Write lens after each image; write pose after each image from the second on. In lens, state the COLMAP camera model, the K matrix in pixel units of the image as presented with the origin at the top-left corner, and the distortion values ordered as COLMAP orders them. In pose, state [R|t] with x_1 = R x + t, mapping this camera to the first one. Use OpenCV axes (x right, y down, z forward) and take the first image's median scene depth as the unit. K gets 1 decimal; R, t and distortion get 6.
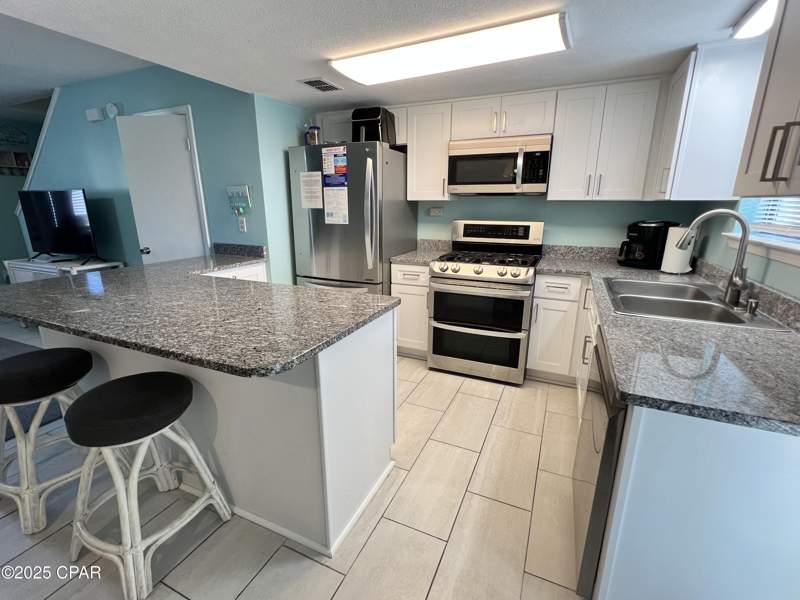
lens RADIAL K [[366.2, 0, 400.0], [0, 366.2, 300.0], [0, 0, 1]] dist [-0.000080, 0.000294]
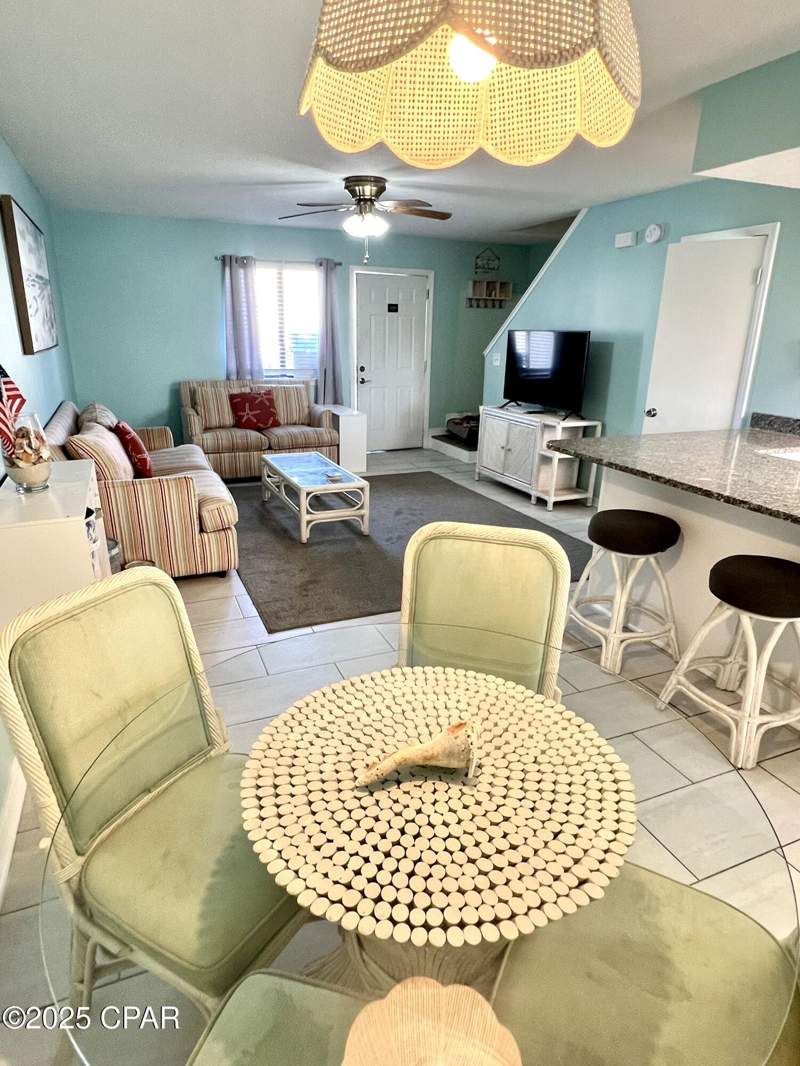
lens RADIAL K [[622.9, 0, 400.0], [0, 622.9, 533.0], [0, 0, 1]] dist [-0.003457, -0.000261]
pose [[0.733375, 0.227716, -0.640552, -0.208266], [-0.192202, 0.973242, 0.125934, 0.066381], [0.652089, 0.030759, 0.757518, -0.450745]]
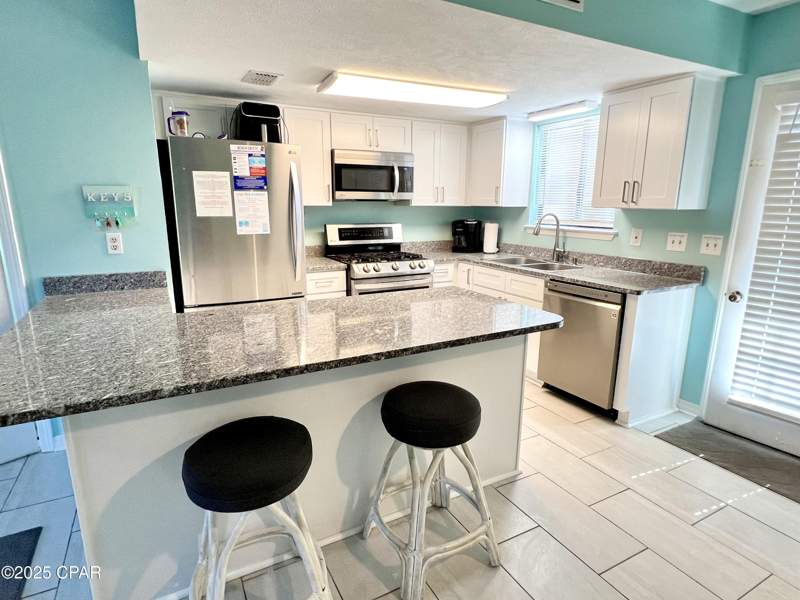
lens RADIAL K [[449.3, 0, 400.0], [0, 449.3, 300.0], [0, 0, 1]] dist [0.000970, 0.000078]
pose [[0.606411, -0.167613, 0.777284, -0.854730], [0.199674, 0.978307, 0.055183, -0.052912], [-0.769672, 0.121740, 0.626725, 0.118280]]
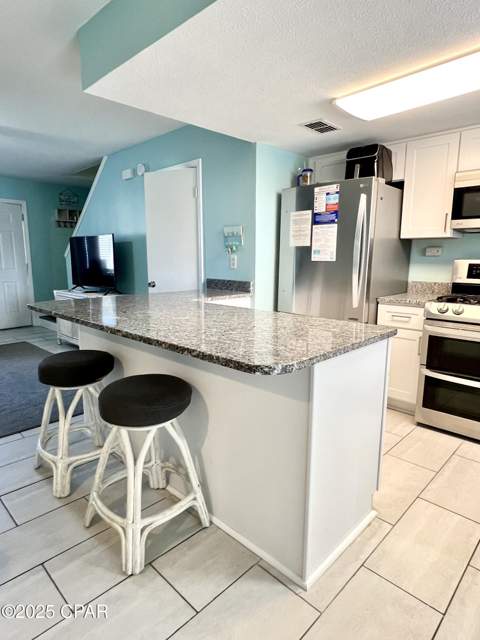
lens RADIAL K [[378.6, 0, 240.0], [0, 378.6, 320.0], [0, 0, 1]] dist [-0.002422, 0.000332]
pose [[0.940377, 0.060975, -0.334625, -0.034032], [-0.092027, 0.992718, -0.077727, 0.054586], [0.327449, 0.103887, 0.939140, -0.021605]]
